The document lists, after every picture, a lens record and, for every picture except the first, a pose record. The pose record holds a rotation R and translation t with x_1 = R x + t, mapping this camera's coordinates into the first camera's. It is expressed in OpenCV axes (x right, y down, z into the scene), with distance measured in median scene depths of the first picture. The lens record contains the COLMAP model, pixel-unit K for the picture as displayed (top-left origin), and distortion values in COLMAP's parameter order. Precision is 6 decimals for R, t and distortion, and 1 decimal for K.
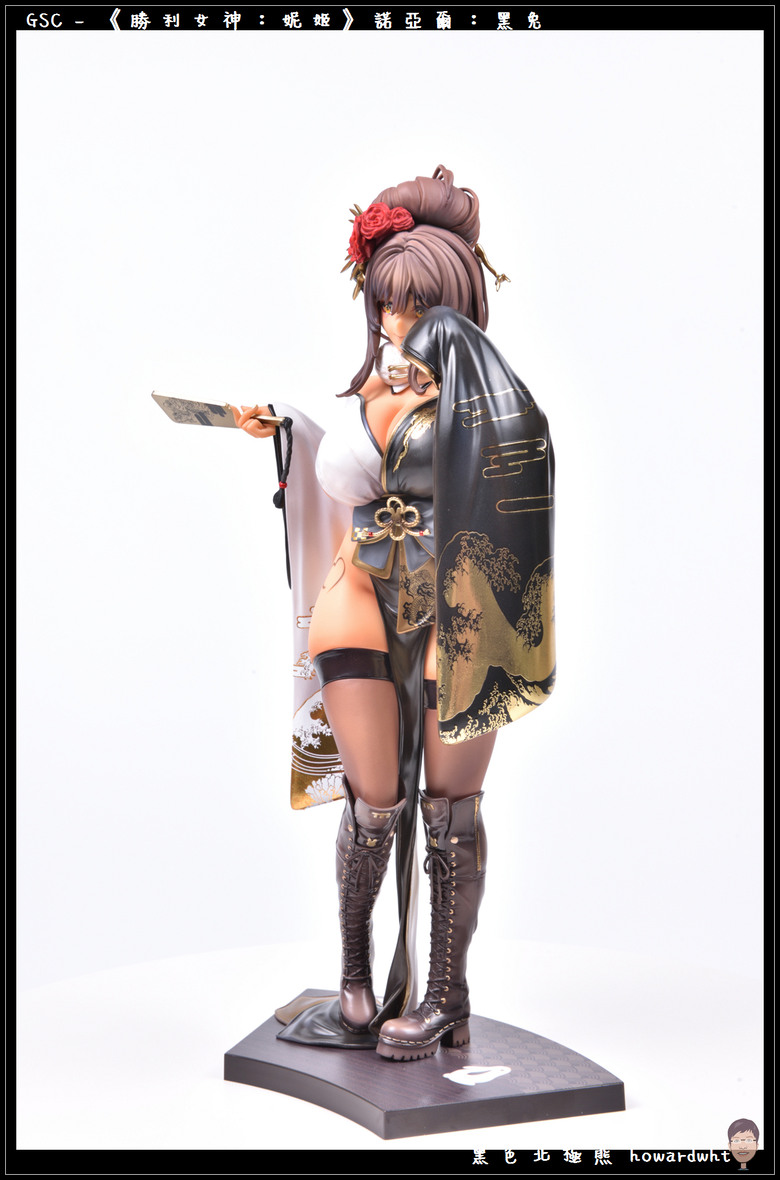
lens RADIAL K [[1651.9, 0, 387.6], [0, 1651.9, 597.3], [0, 0, 1]] dist [-0.044869, 0.000000]
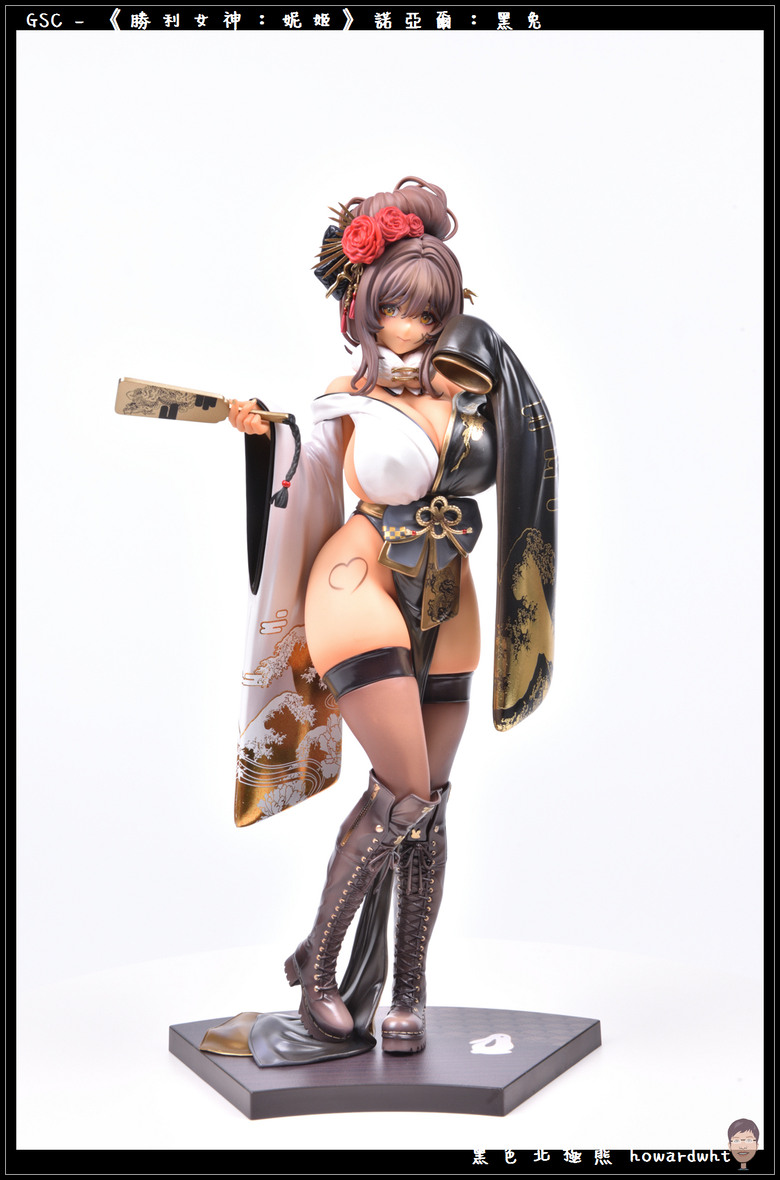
lens RADIAL K [[1651.9, 0, 386.7], [0, 1651.9, 578.0], [0, 0, 1]] dist [-0.044869, 0.000000]
pose [[0.711039, -0.027170, 0.702627, -0.728354], [0.044938, 0.998966, -0.006846, -0.004417], [-0.701715, 0.036443, 0.711525, 0.290178]]
